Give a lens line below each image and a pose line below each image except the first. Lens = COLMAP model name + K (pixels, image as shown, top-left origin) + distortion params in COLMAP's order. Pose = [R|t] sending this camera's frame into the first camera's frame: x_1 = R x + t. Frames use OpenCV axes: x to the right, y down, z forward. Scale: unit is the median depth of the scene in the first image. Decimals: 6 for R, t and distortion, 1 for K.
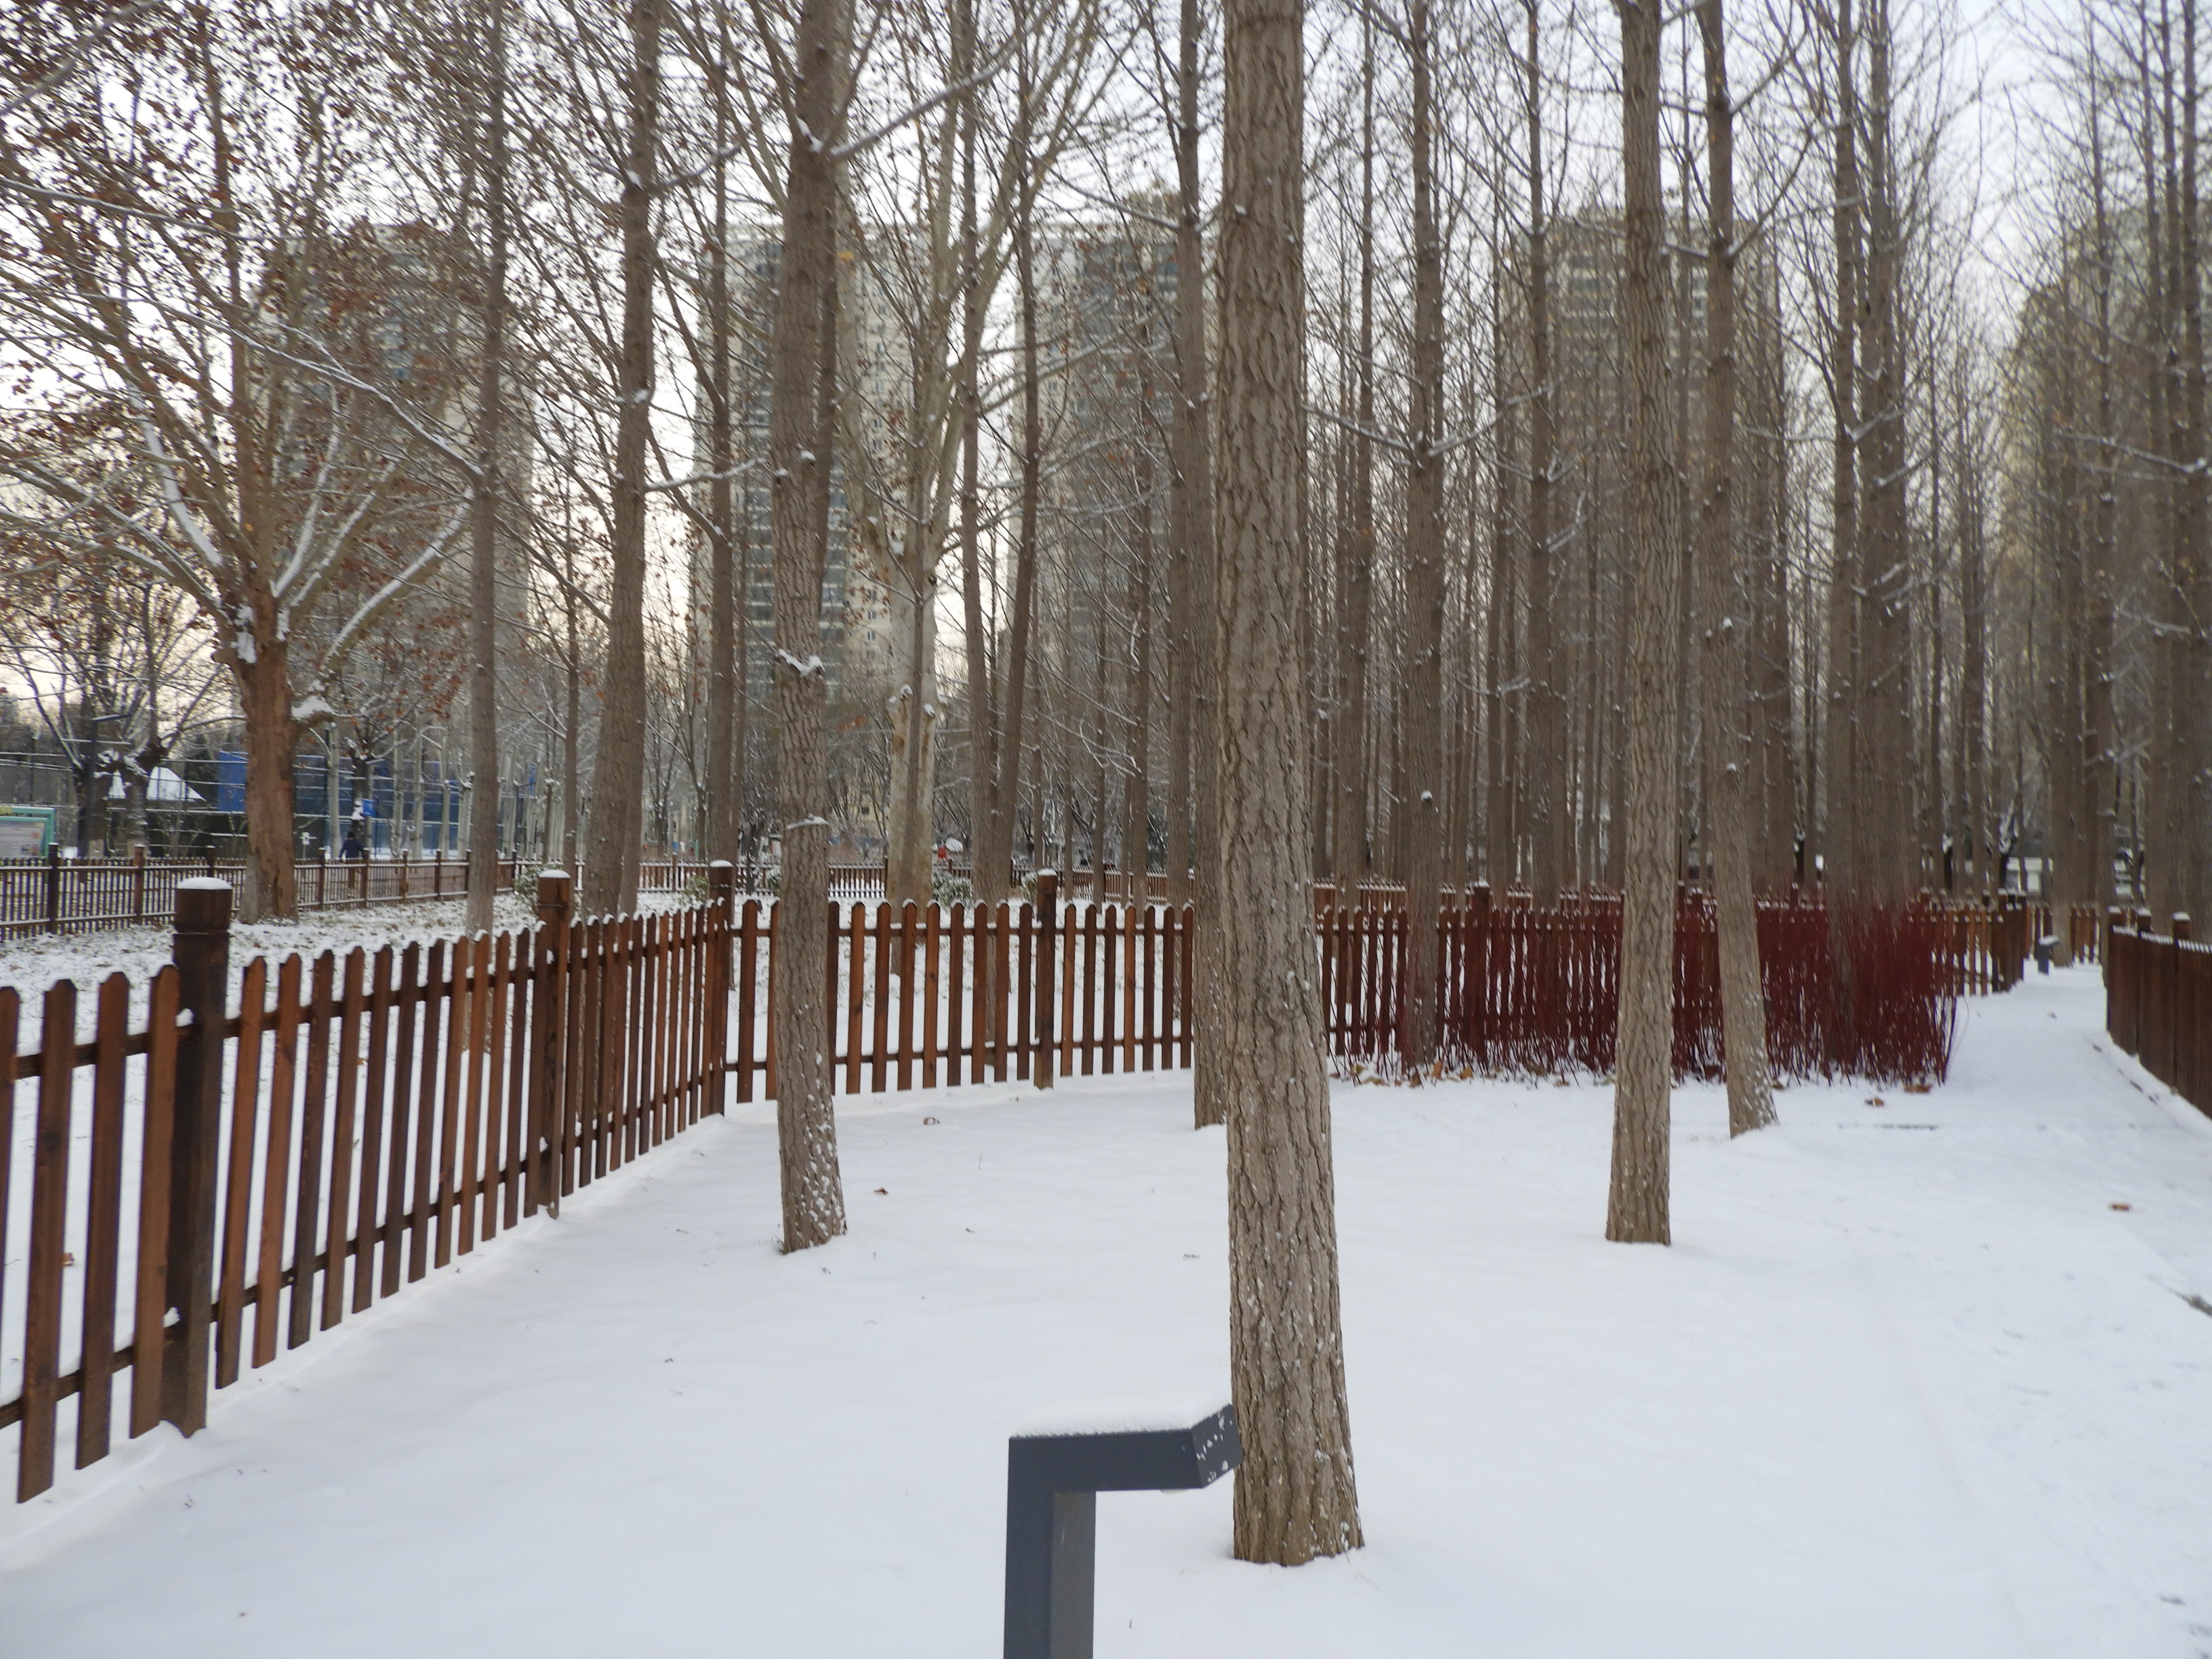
lens RADIAL K [[1563.6, 0, 1108.2], [0, 1563.6, 834.8], [0, 0, 1]] dist [0.005671, -0.002816]
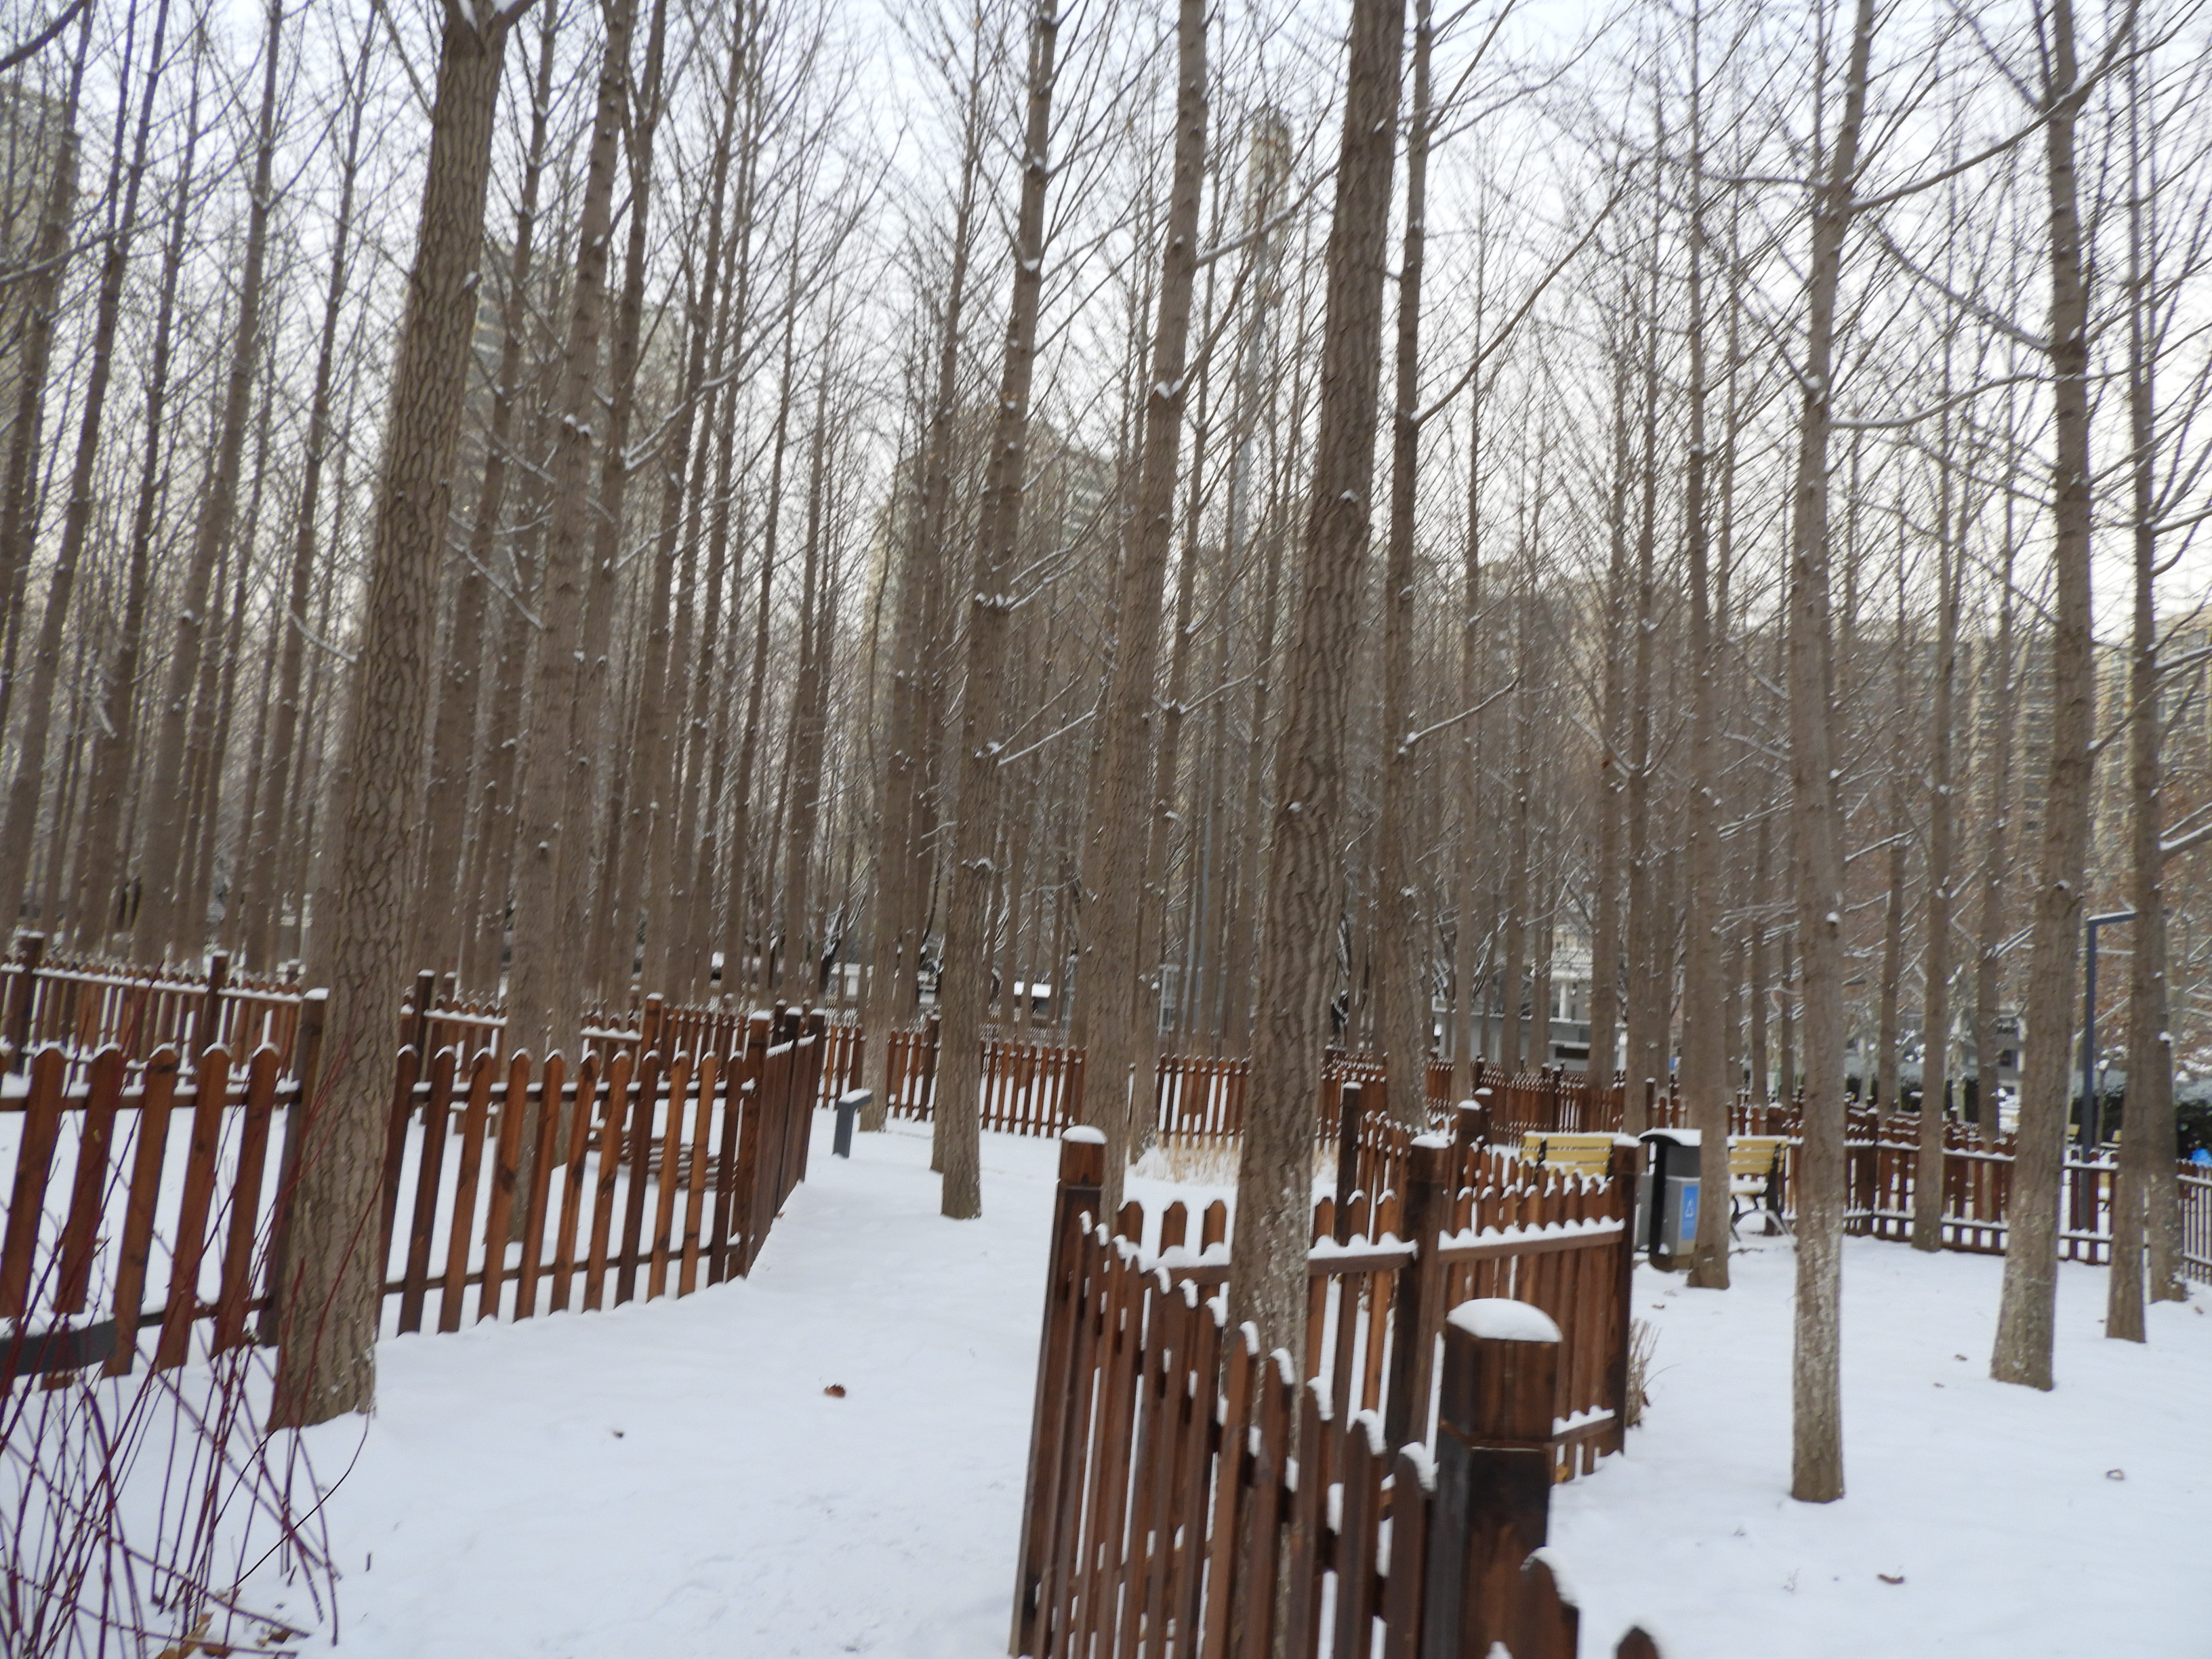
lens RADIAL K [[1562.0, 0, 1114.8], [0, 1562.0, 822.5], [0, 0, 1]] dist [0.003030, -0.002853]
pose [[0.764282, 0.121681, 0.633298, 0.589000], [-0.082186, 0.992408, -0.091496, 0.025943], [-0.639624, 0.017881, 0.768480, 0.981171]]
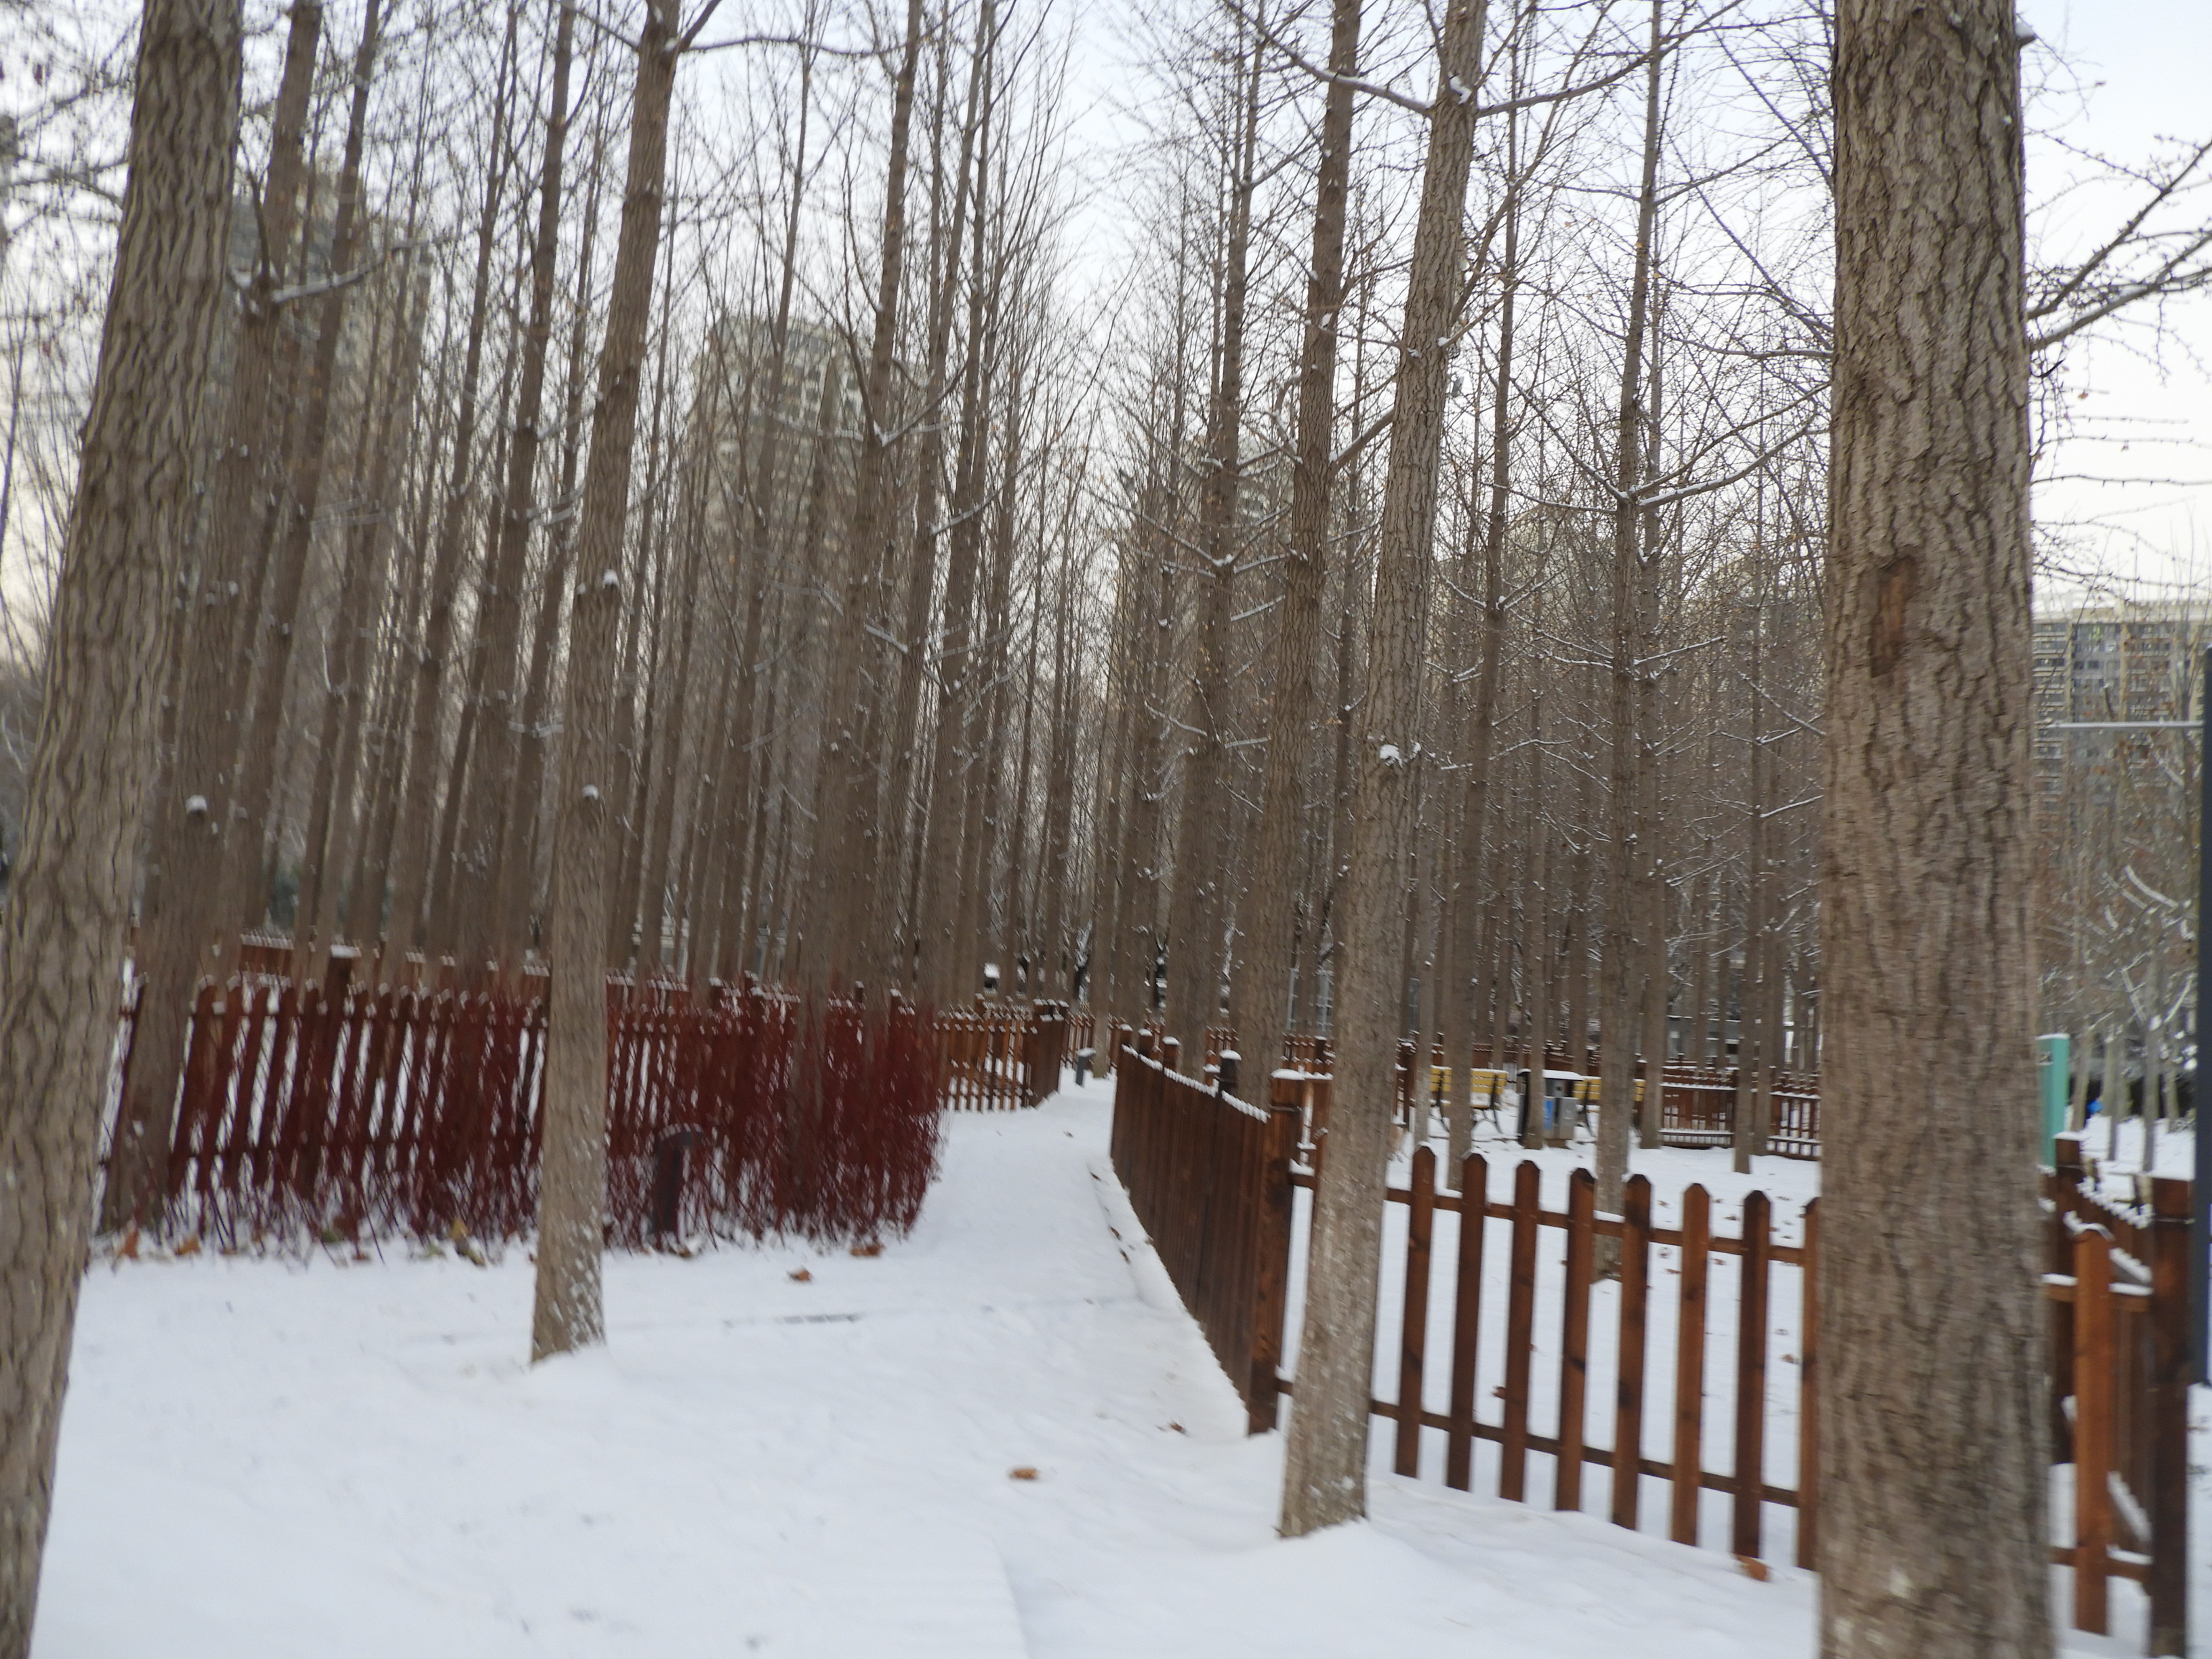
lens RADIAL K [[1561.5, 0, 1106.0], [0, 1561.5, 829.5], [0, 0, 1]] dist [-0.046124, -0.001063]
pose [[0.860924, 0.105984, 0.497572, 0.182755], [-0.077012, 0.993938, -0.078460, 0.004887], [-0.502871, 0.029229, 0.863867, 0.228894]]
